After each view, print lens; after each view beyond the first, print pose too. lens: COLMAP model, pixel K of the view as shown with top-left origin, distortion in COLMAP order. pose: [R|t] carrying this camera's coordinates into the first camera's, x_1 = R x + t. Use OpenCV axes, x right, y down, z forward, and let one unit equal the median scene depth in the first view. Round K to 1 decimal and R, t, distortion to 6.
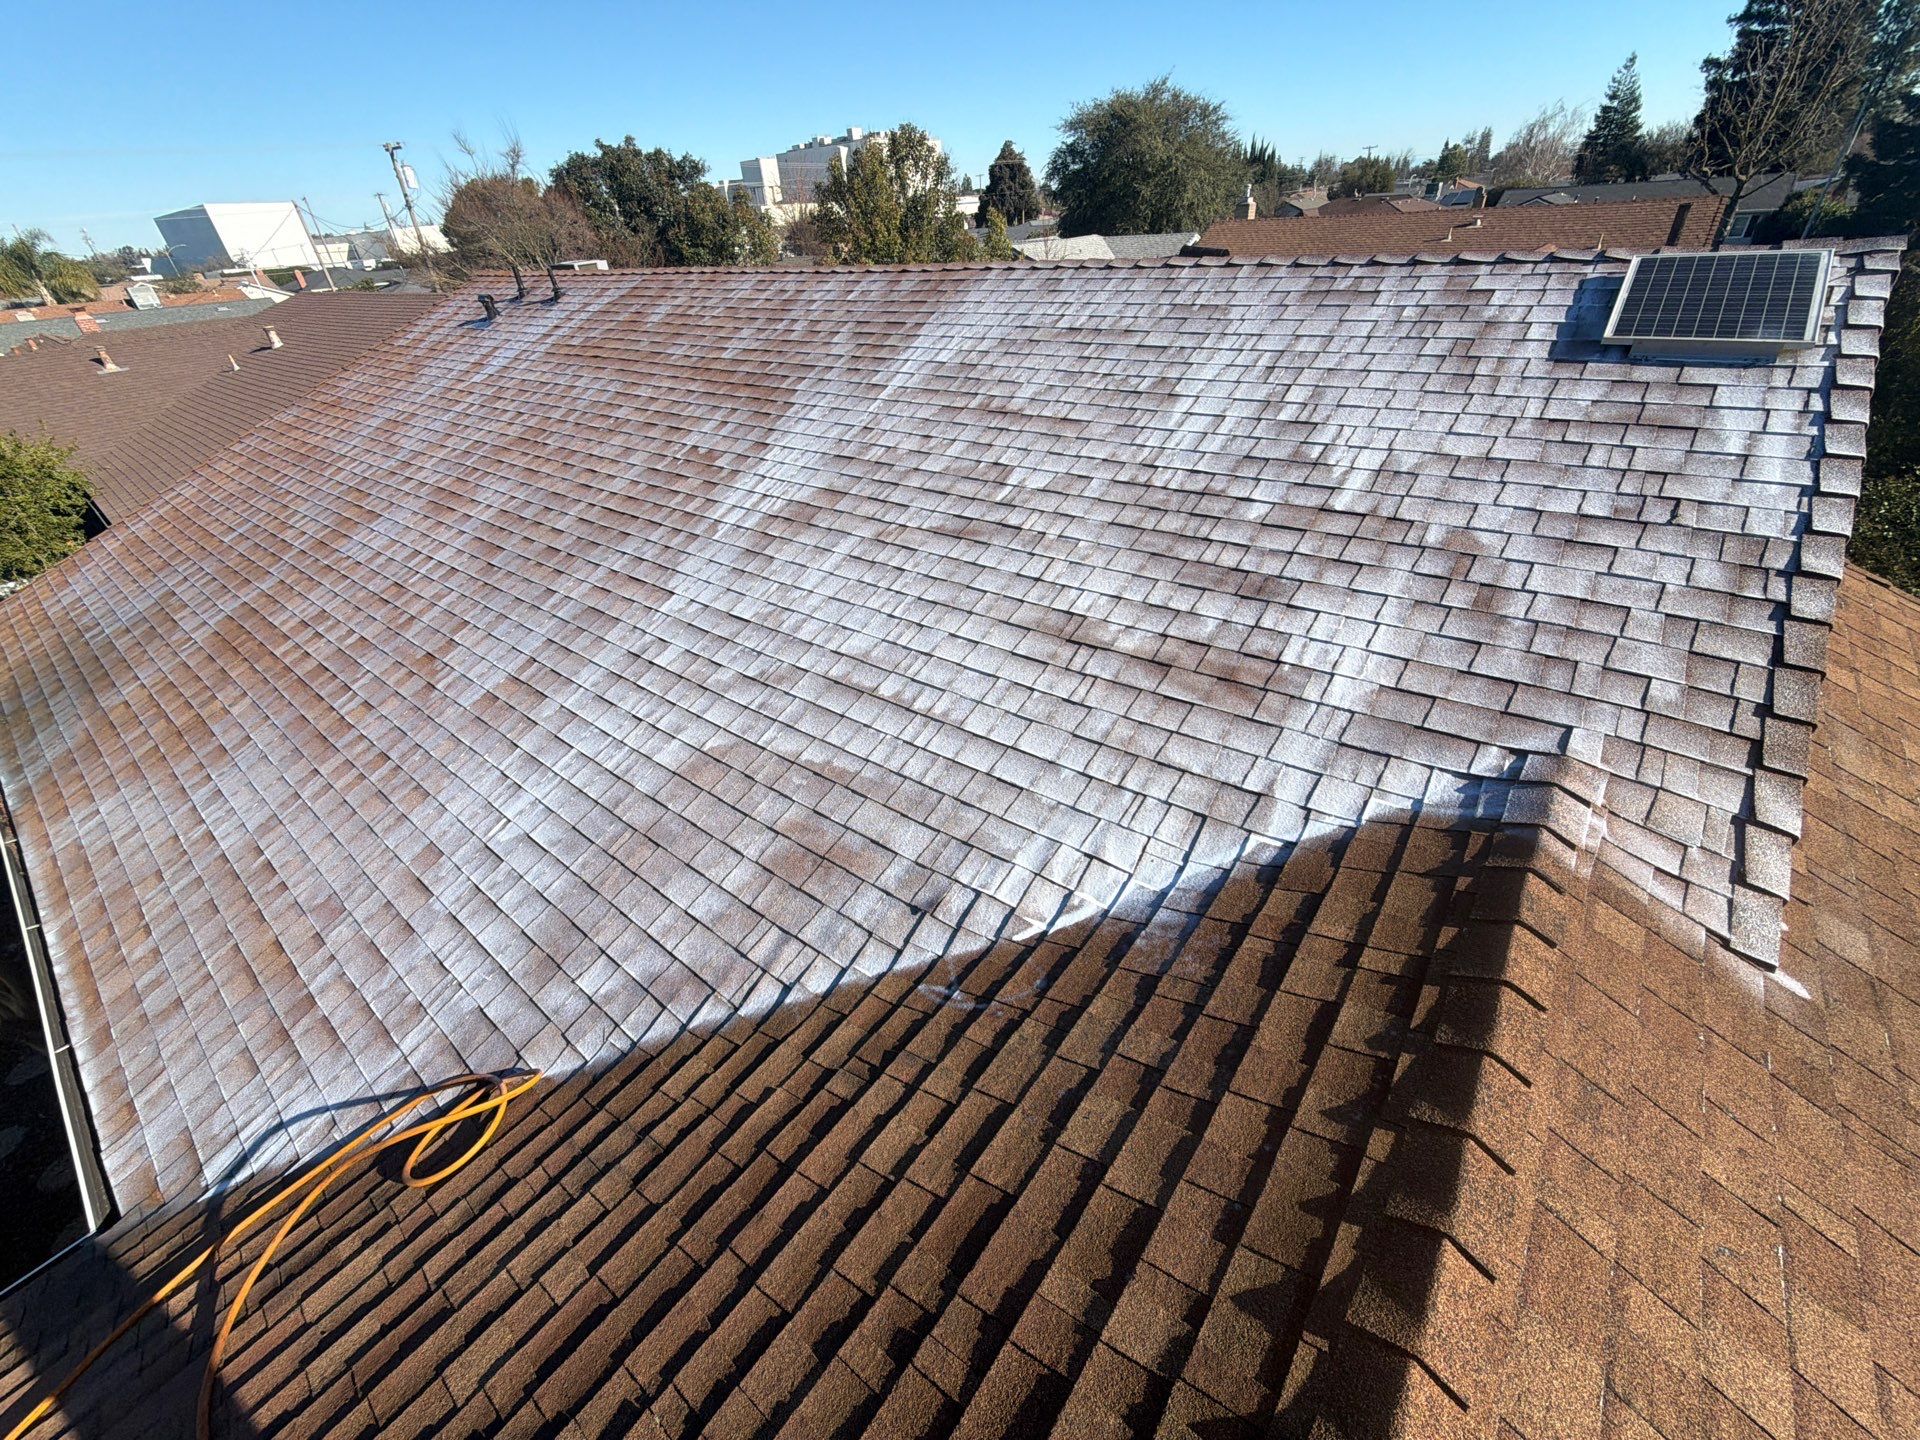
lens RADIAL K [[752.2, 0, 960.0], [0, 752.2, 720.0], [0, 0, 1]] dist [-0.002154, 0.000226]
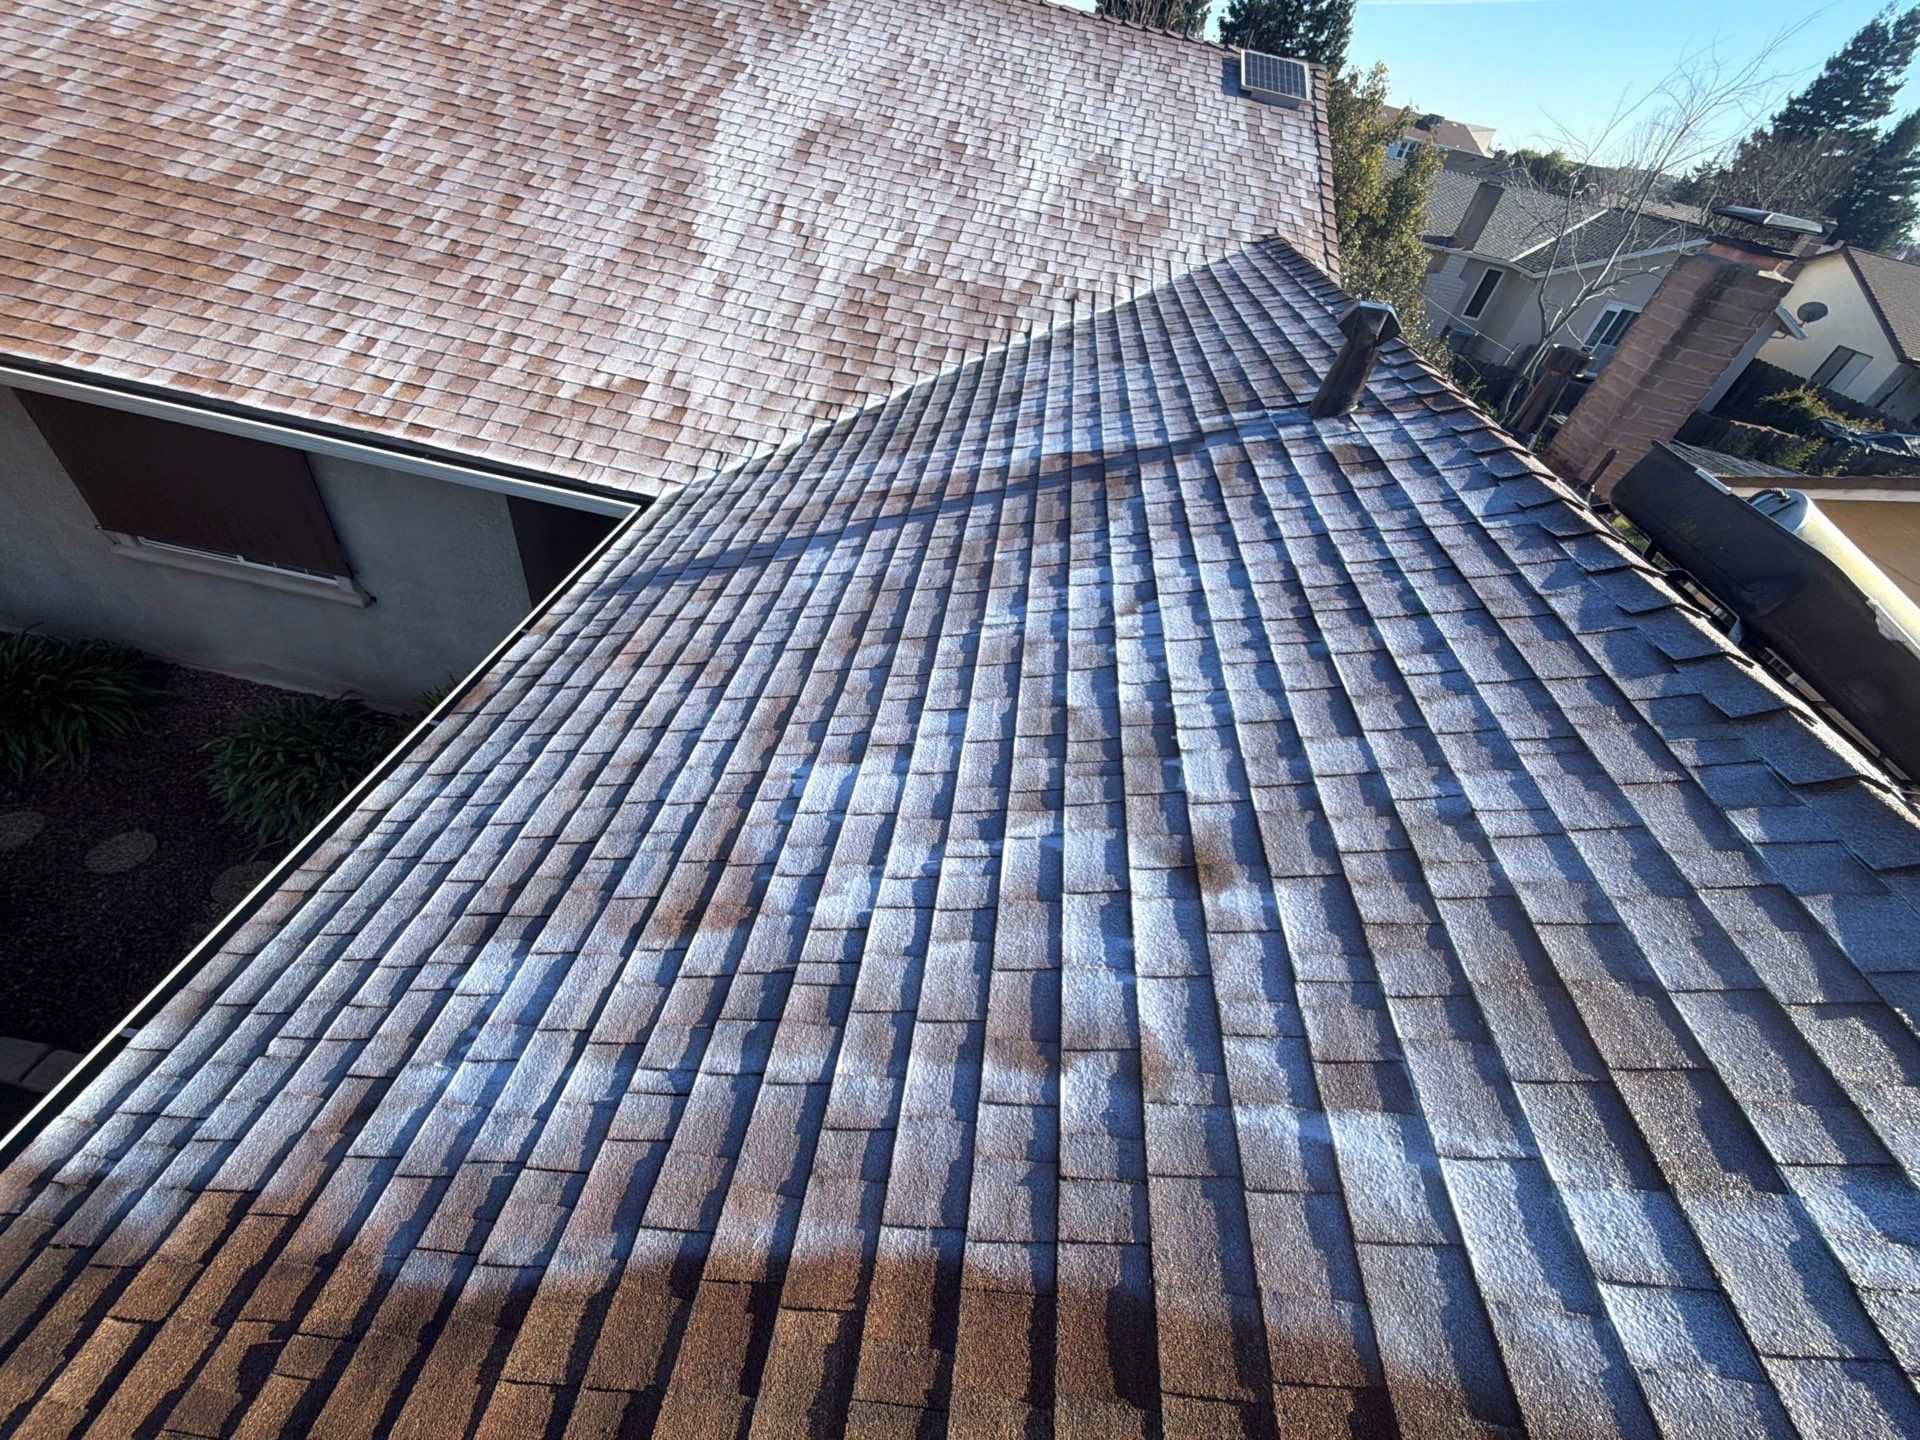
lens RADIAL K [[746.5, 0, 960.0], [0, 746.5, 720.0], [0, 0, 1]] dist [-0.011831, 0.000014]
pose [[0.830984, -0.201816, 0.518397, -1.211717], [0.104150, 0.971836, 0.211393, 0.689777], [-0.546460, -0.121673, 0.828600, -0.502548]]
